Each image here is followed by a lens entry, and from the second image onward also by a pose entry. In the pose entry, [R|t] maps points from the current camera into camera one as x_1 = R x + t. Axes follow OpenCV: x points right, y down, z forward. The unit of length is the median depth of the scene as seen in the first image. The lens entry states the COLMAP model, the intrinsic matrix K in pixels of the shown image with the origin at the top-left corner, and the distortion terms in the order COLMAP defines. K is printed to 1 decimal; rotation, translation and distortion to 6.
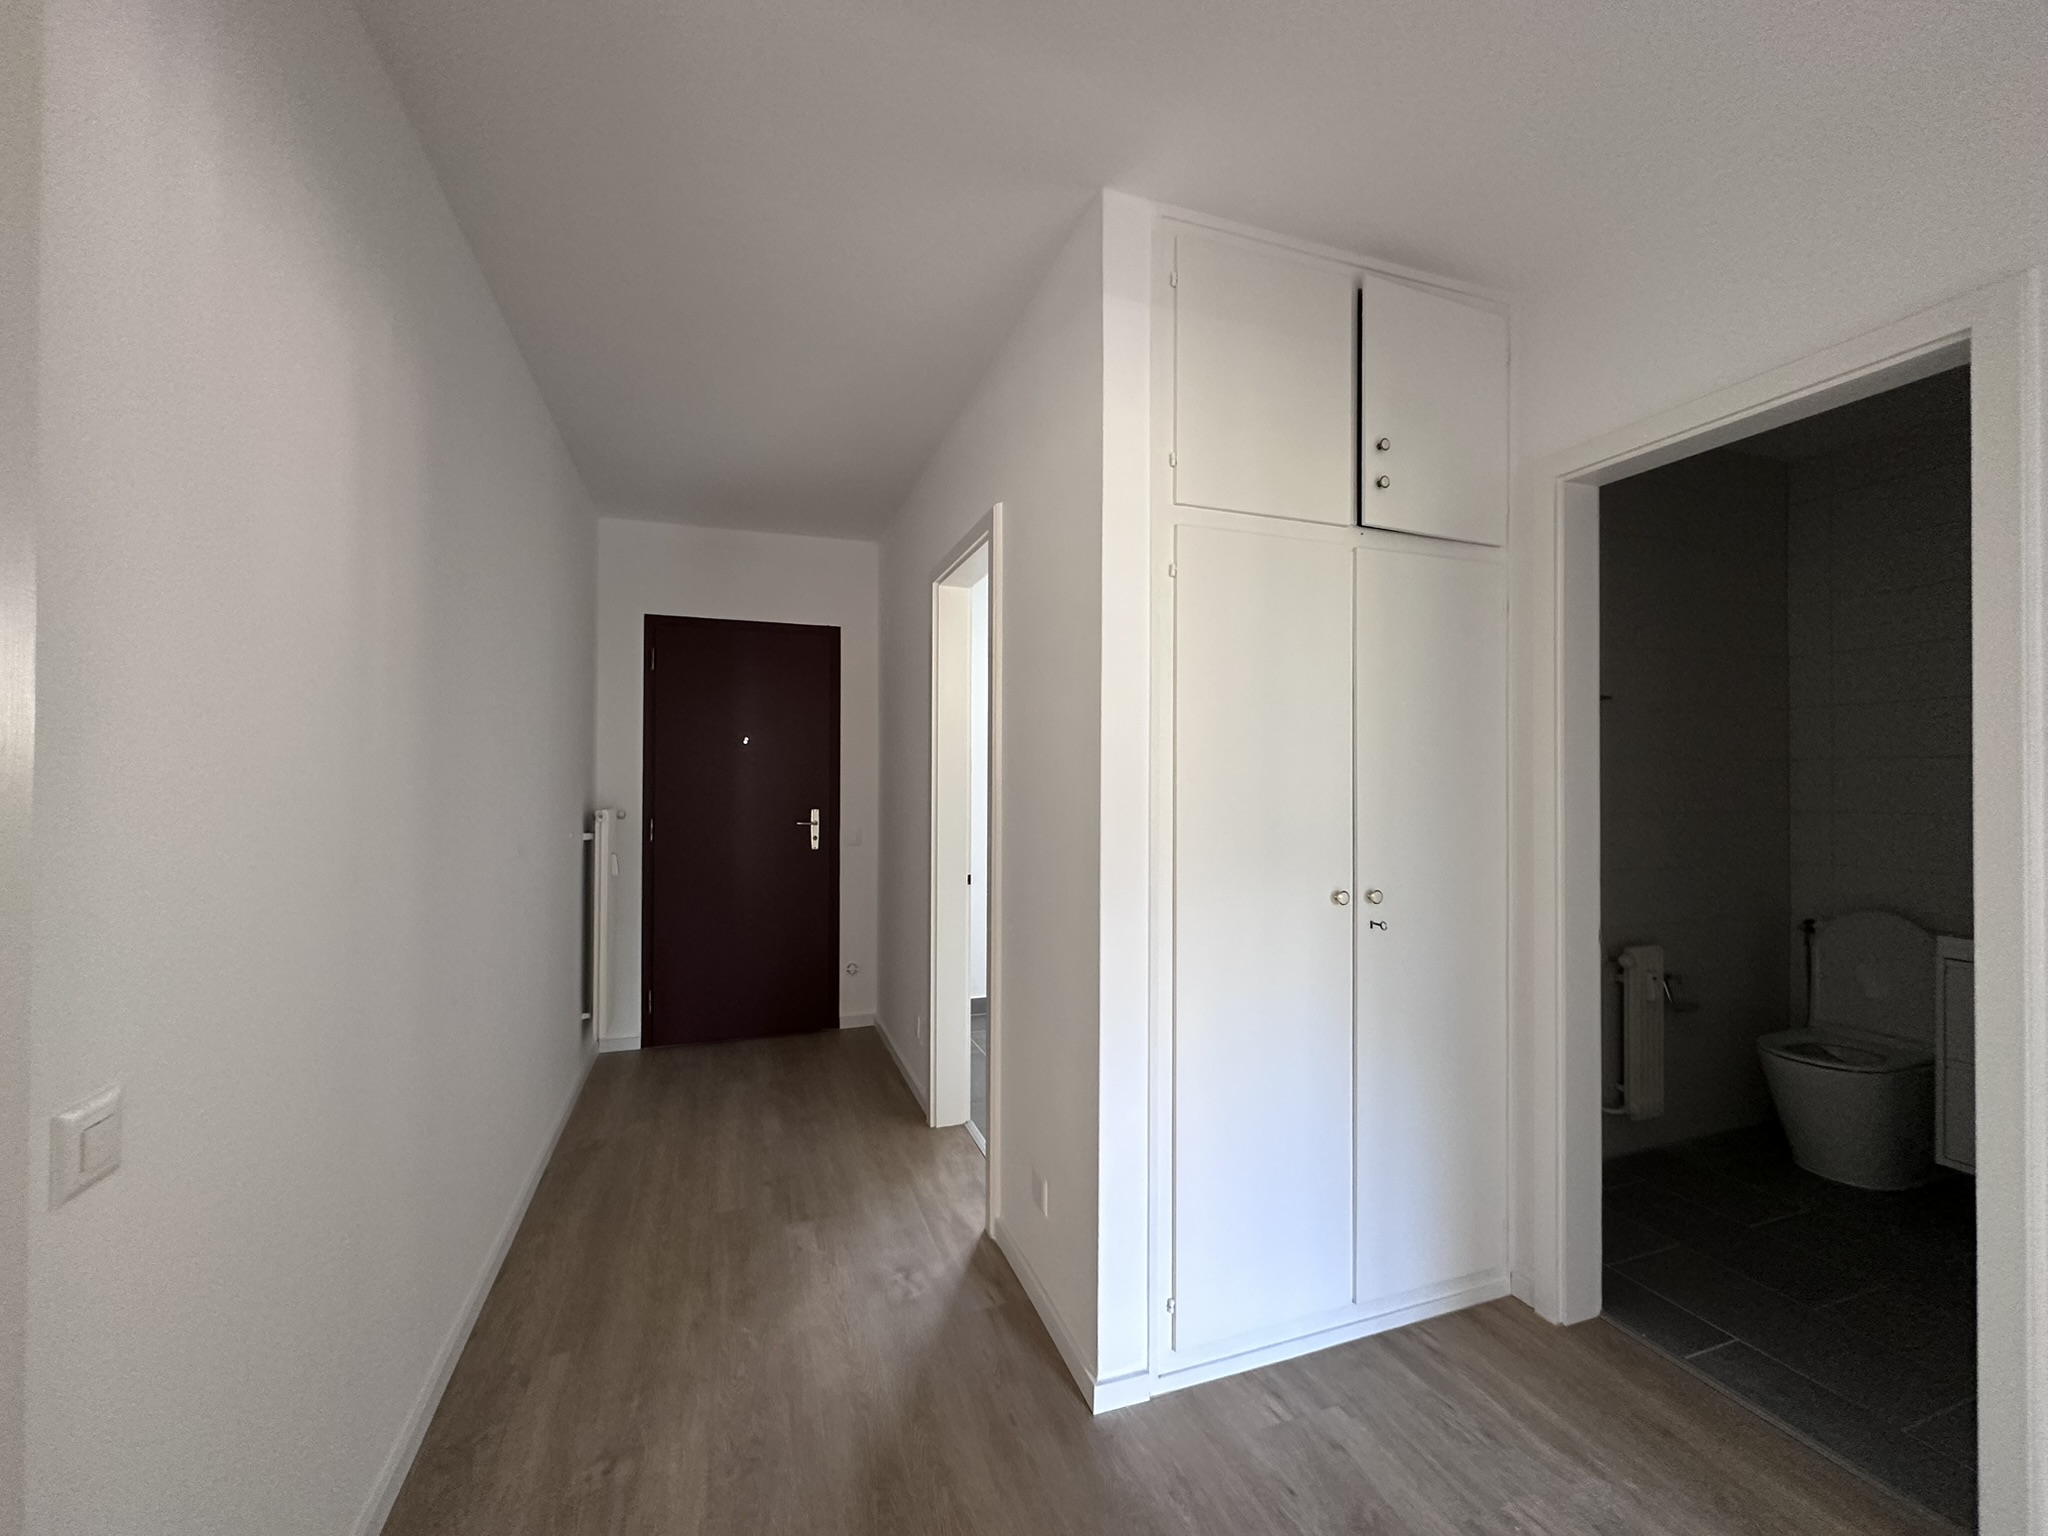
lens RADIAL K [[818.1, 0, 1012.8], [0, 818.1, 768.8], [0, 0, 1]] dist [-0.003217, 0.001071]
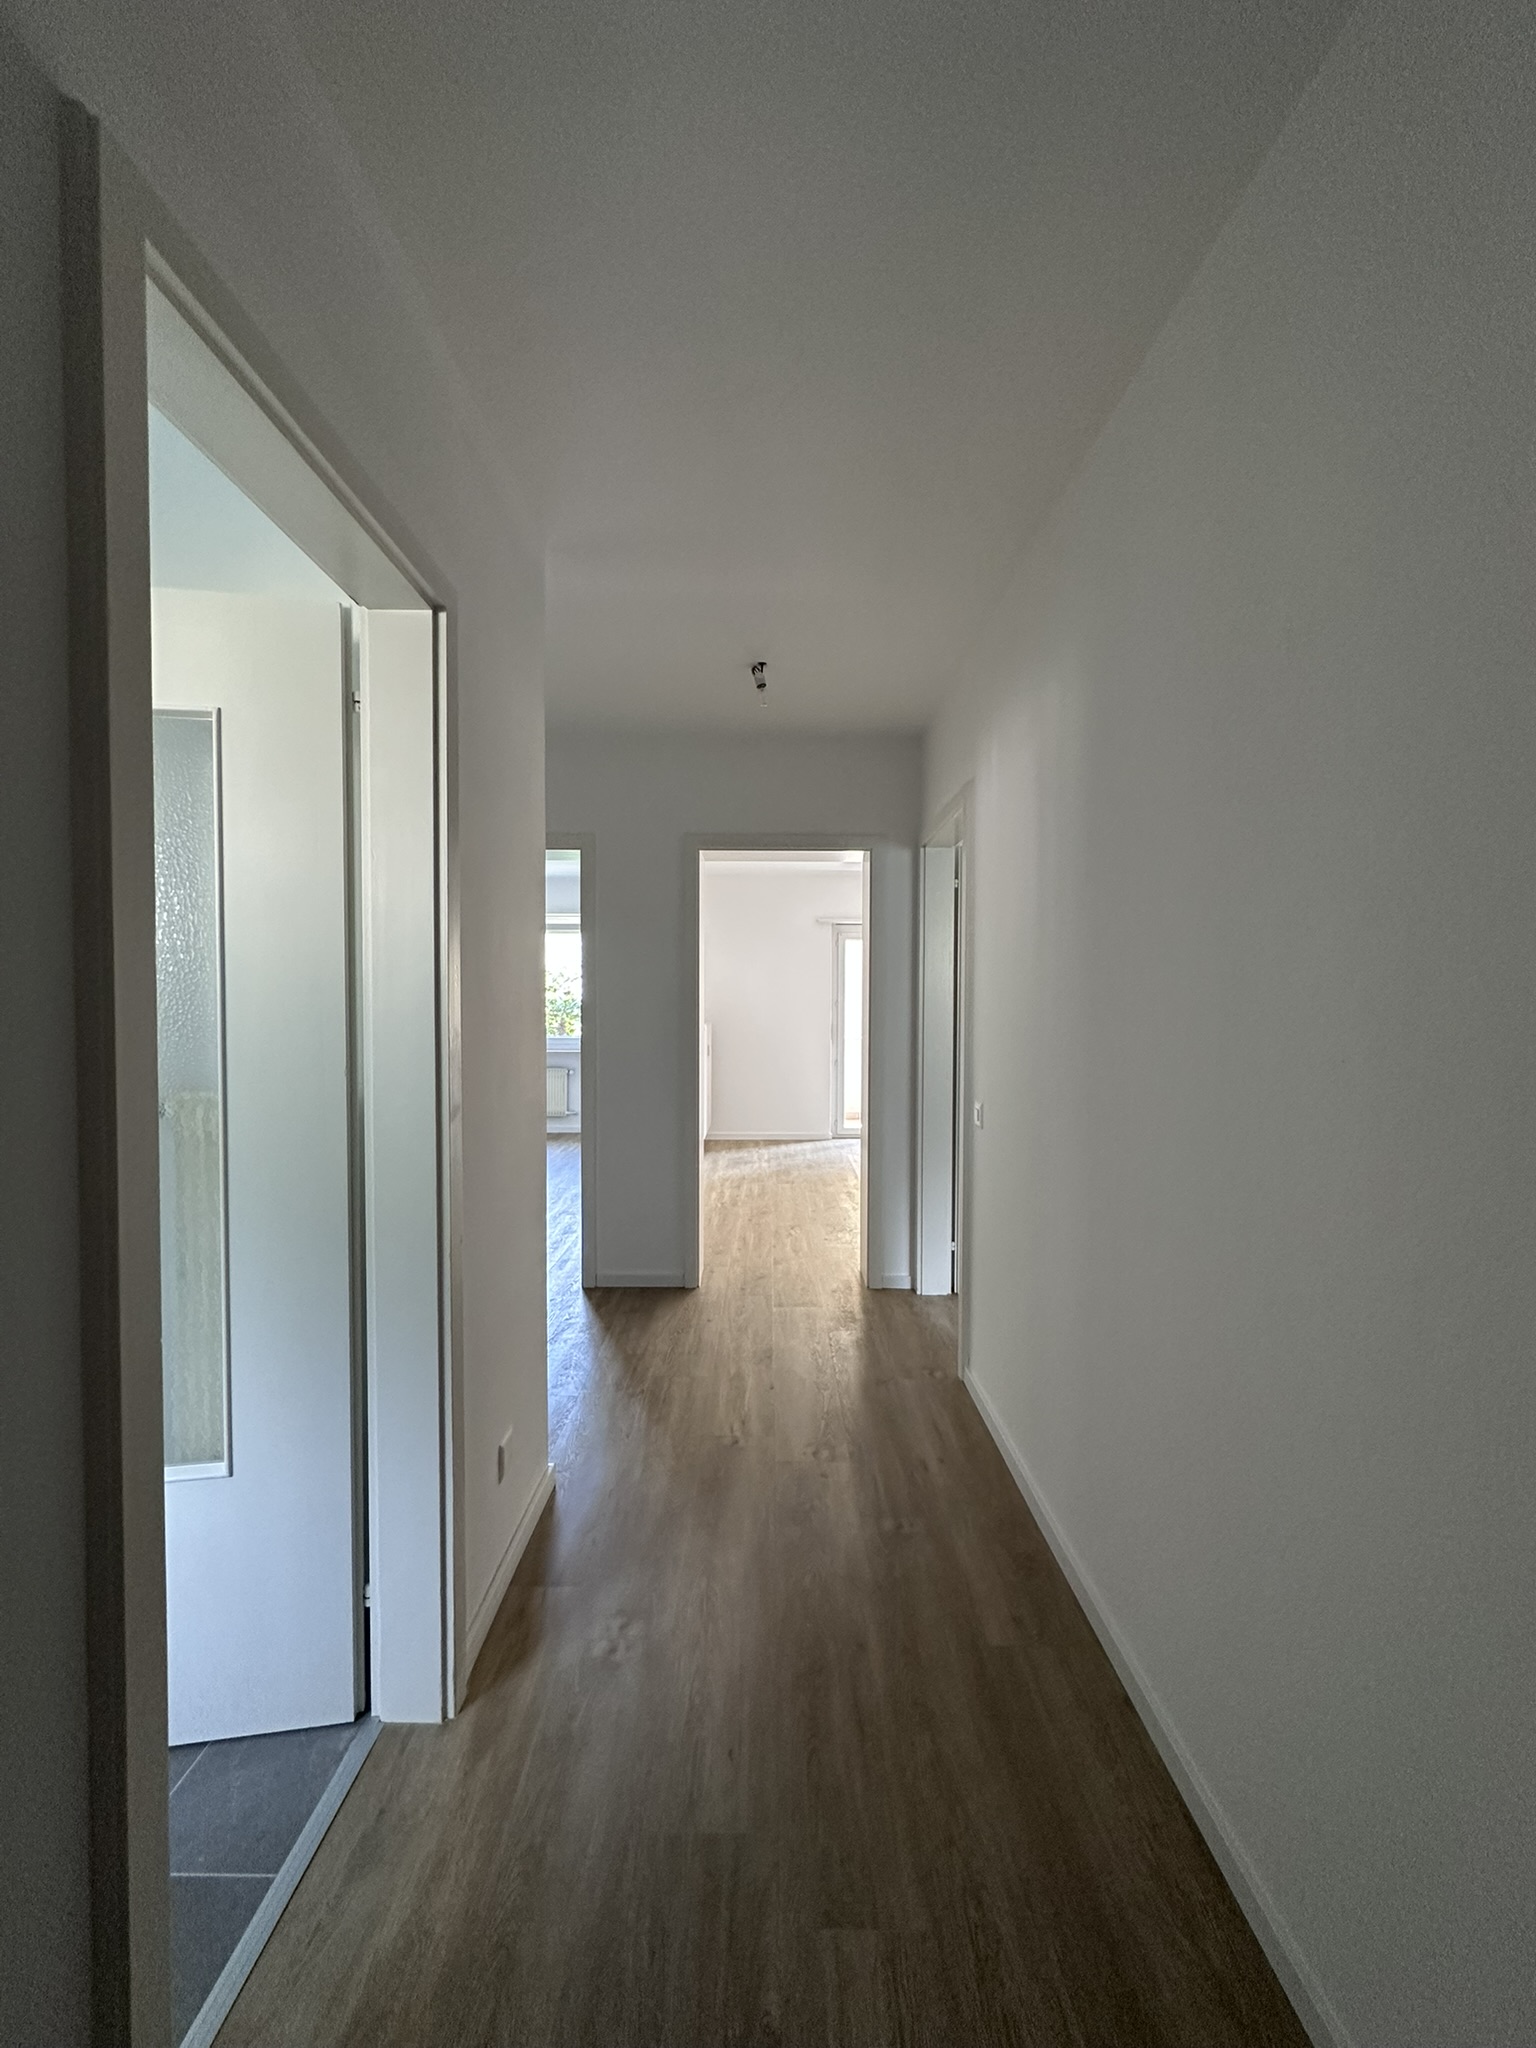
lens RADIAL K [[818.1, 0, 760.4], [0, 818.1, 1020.0], [0, 0, 1]] dist [-0.003217, 0.001071]
pose [[-0.942064, -0.011759, 0.335226, -0.468350], [-0.006831, 0.999851, 0.015877, 0.001170], [-0.335363, 0.012667, -0.942004, 1.517361]]
